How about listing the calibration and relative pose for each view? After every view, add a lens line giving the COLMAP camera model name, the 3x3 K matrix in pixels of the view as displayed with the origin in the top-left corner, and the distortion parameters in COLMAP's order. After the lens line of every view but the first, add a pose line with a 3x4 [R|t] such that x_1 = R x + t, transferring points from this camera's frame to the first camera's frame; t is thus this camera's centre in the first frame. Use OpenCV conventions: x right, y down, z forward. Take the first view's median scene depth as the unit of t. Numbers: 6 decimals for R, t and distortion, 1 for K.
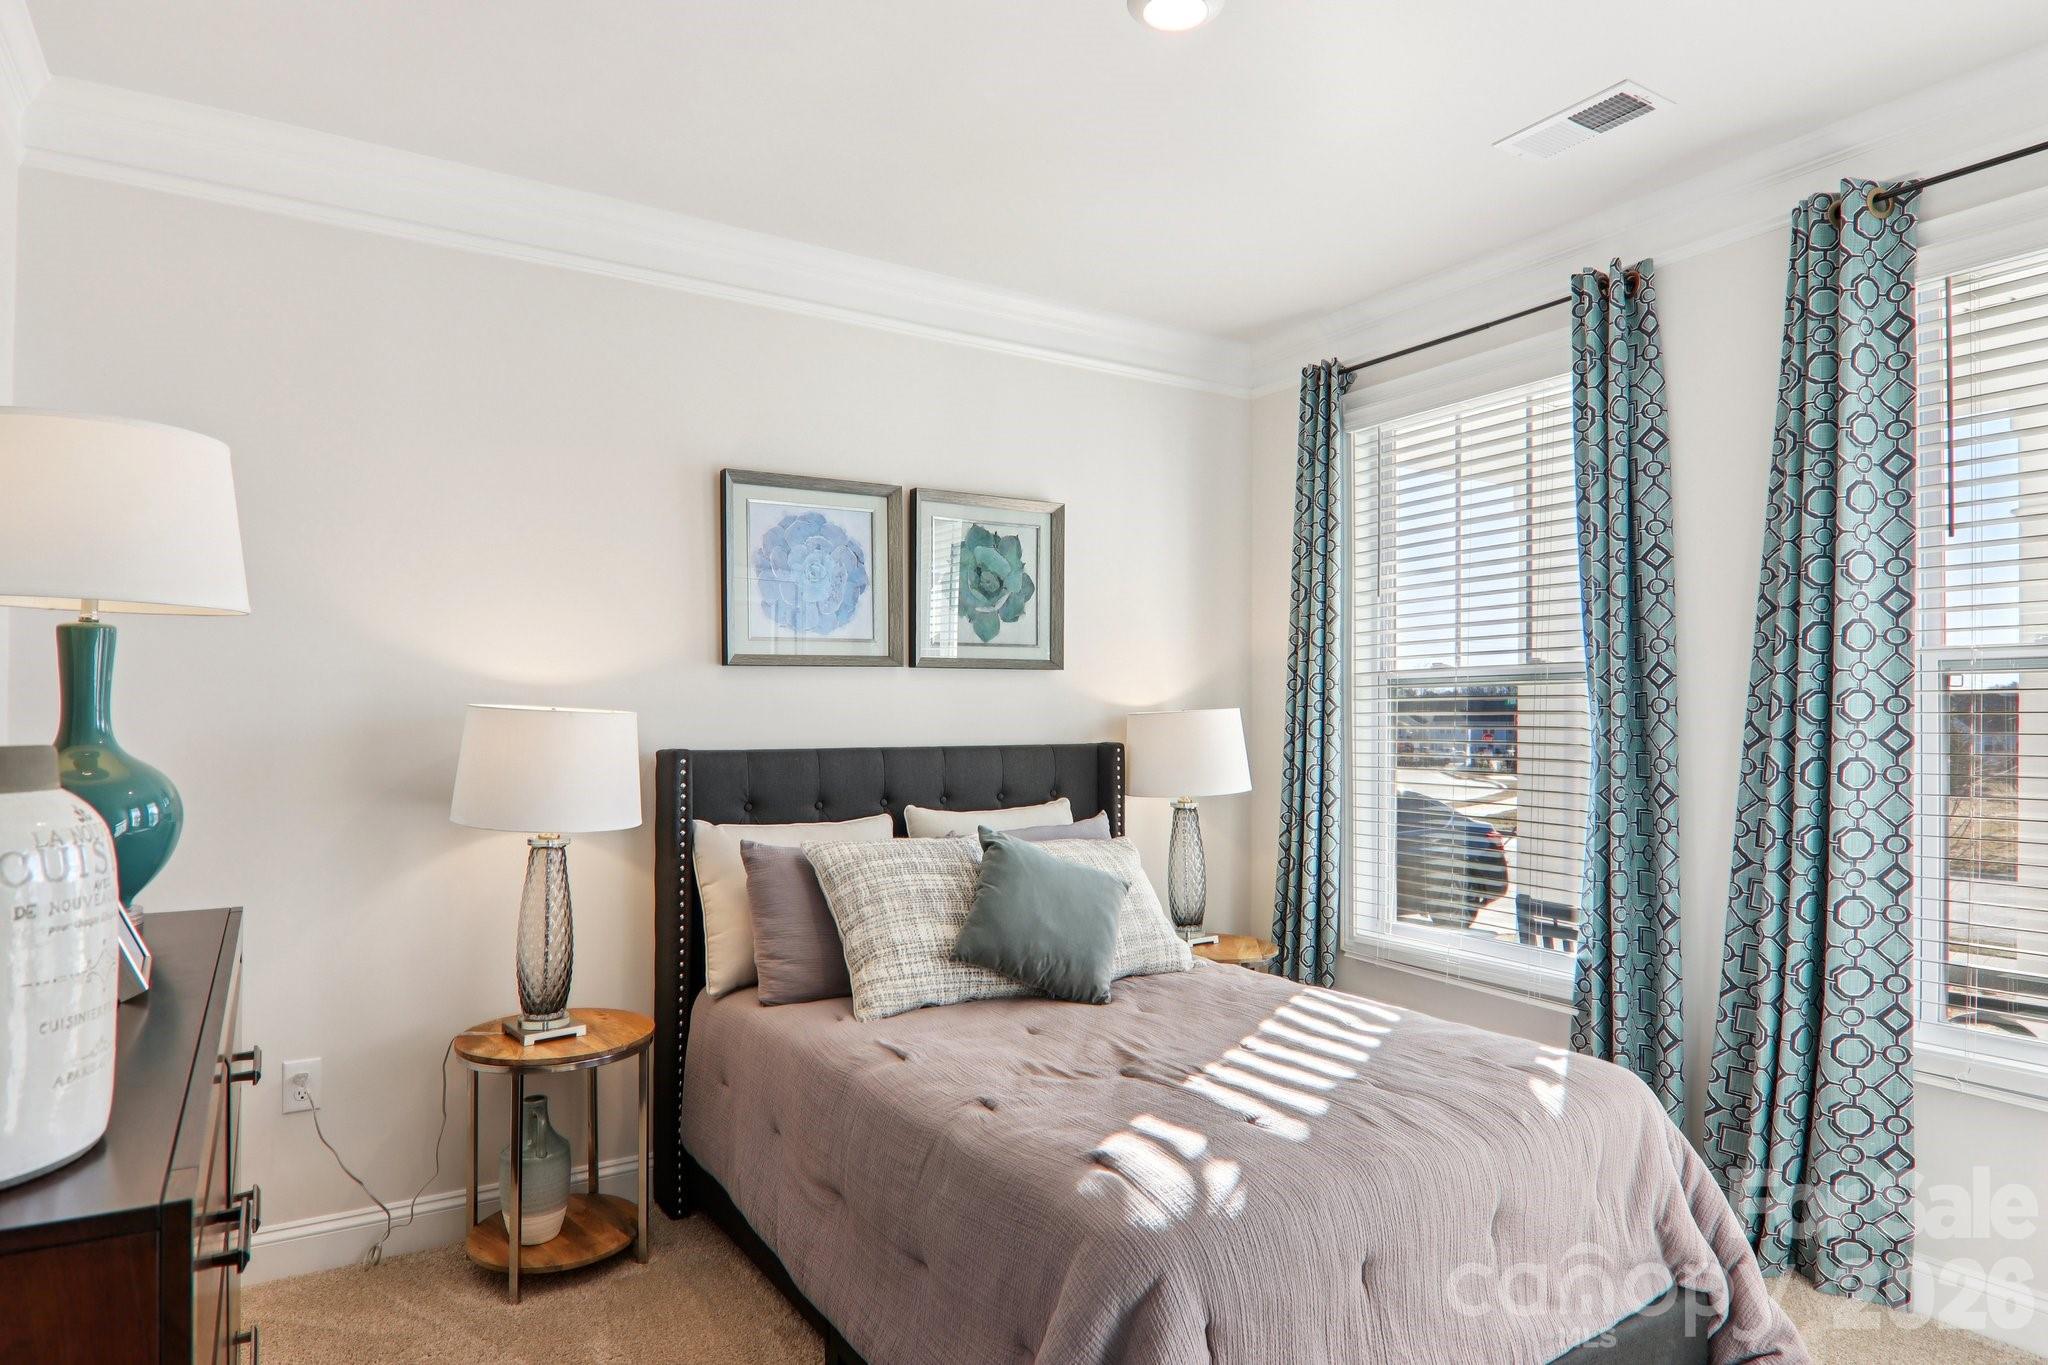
lens RADIAL K [[1138.7, 0, 1030.9], [0, 1138.7, 694.1], [0, 0, 1]] dist [0.000307, -0.016904]
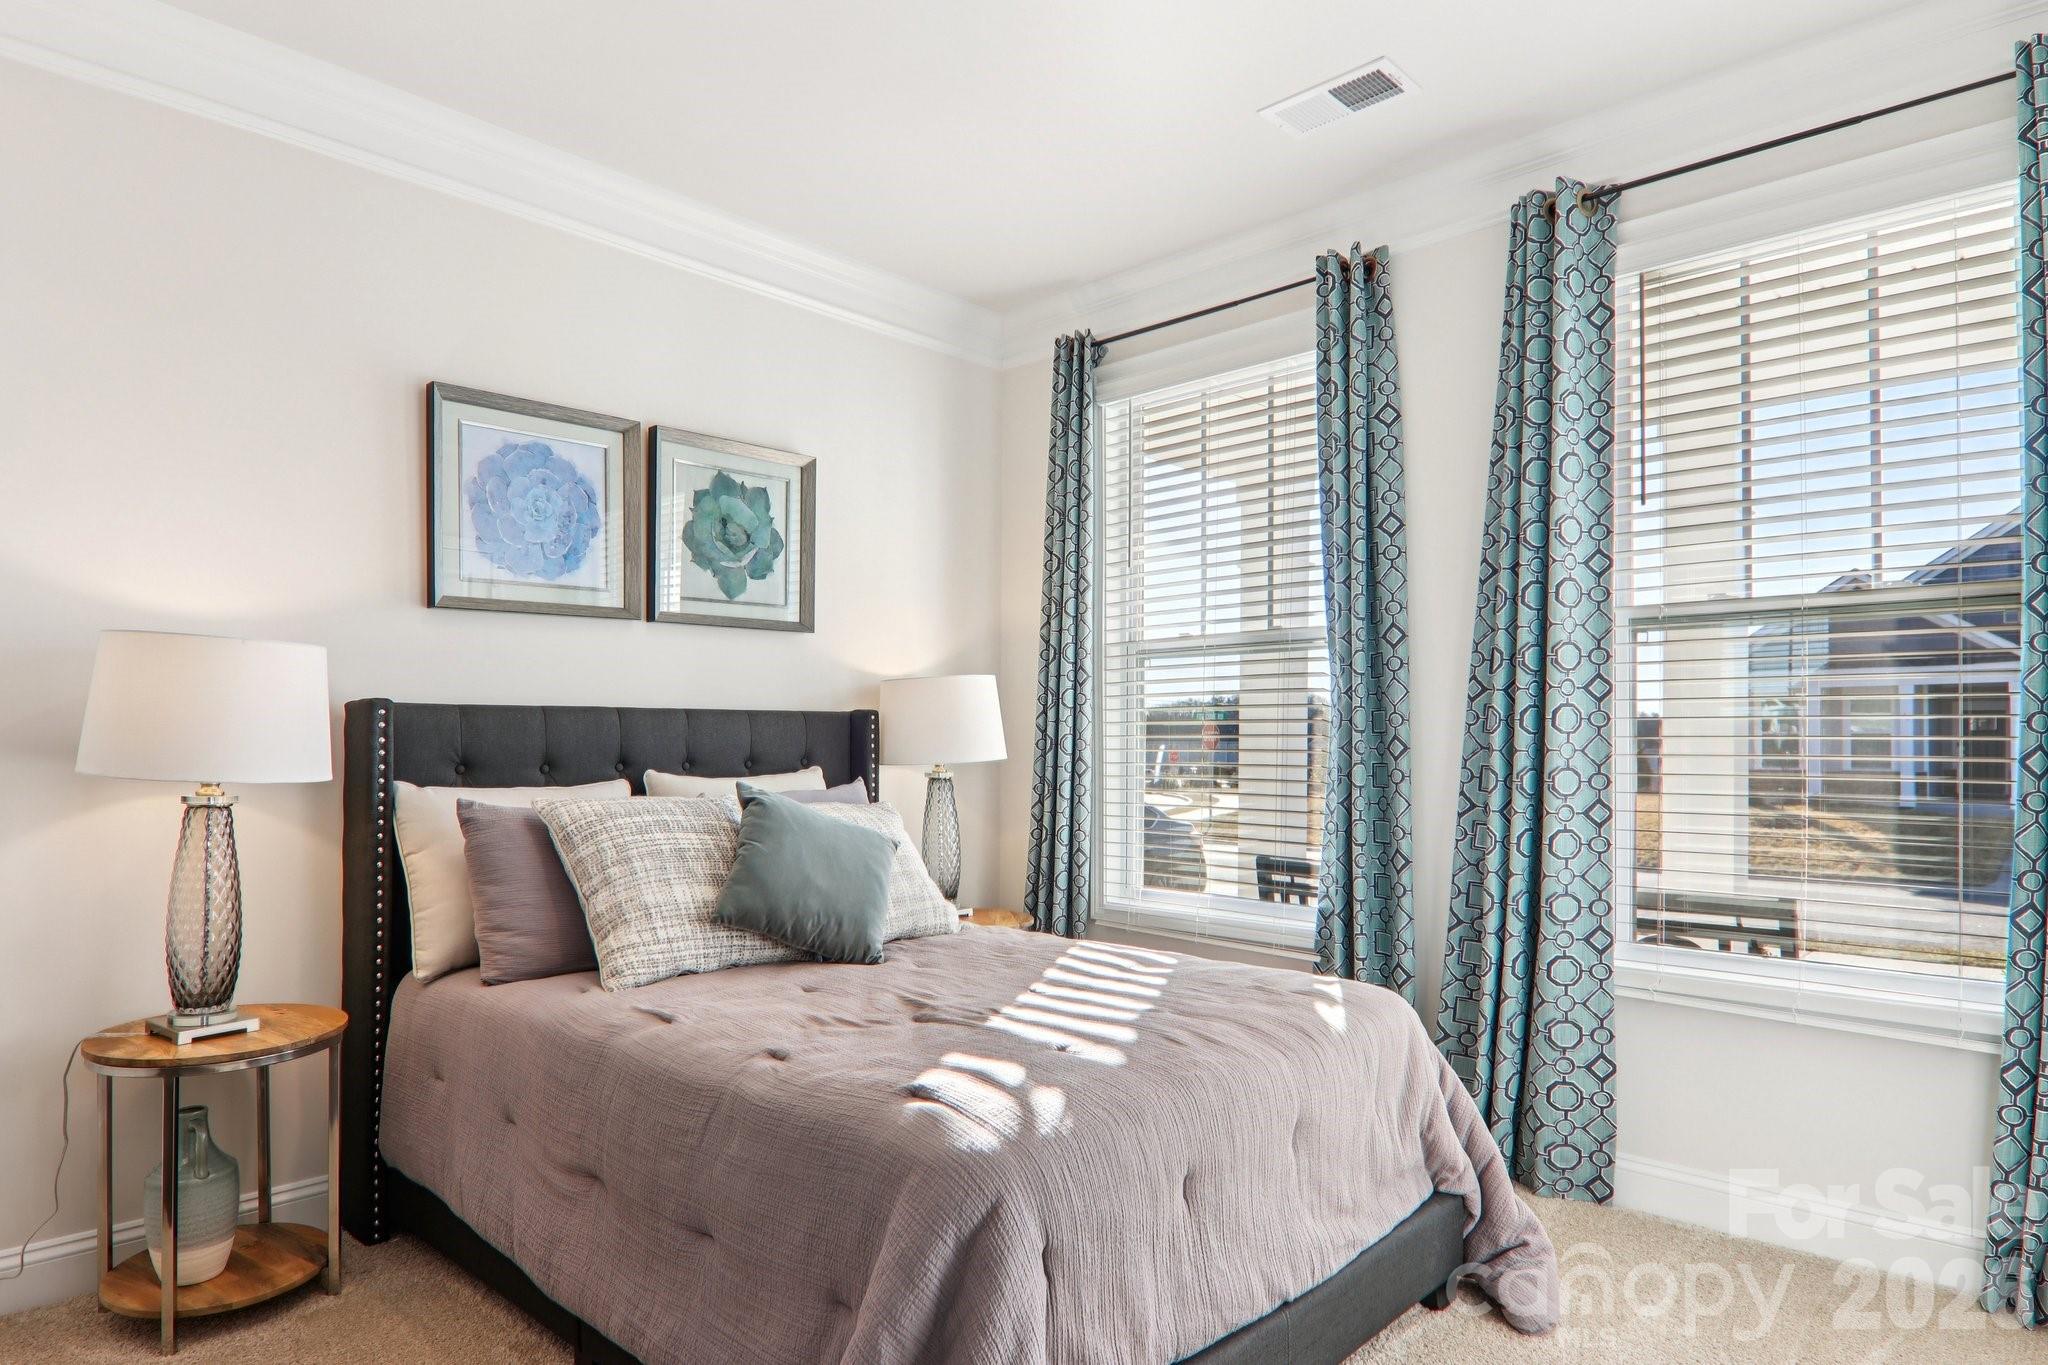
lens RADIAL K [[1138.7, 0, 1001.5], [0, 1138.7, 726.2], [0, 0, 1]] dist [0.000307, -0.016904]
pose [[0.969796, 0.004532, 0.243874, -0.067041], [-0.003896, 0.999988, -0.003090, 0.077354], [-0.243885, 0.002046, 0.969802, 0.059024]]
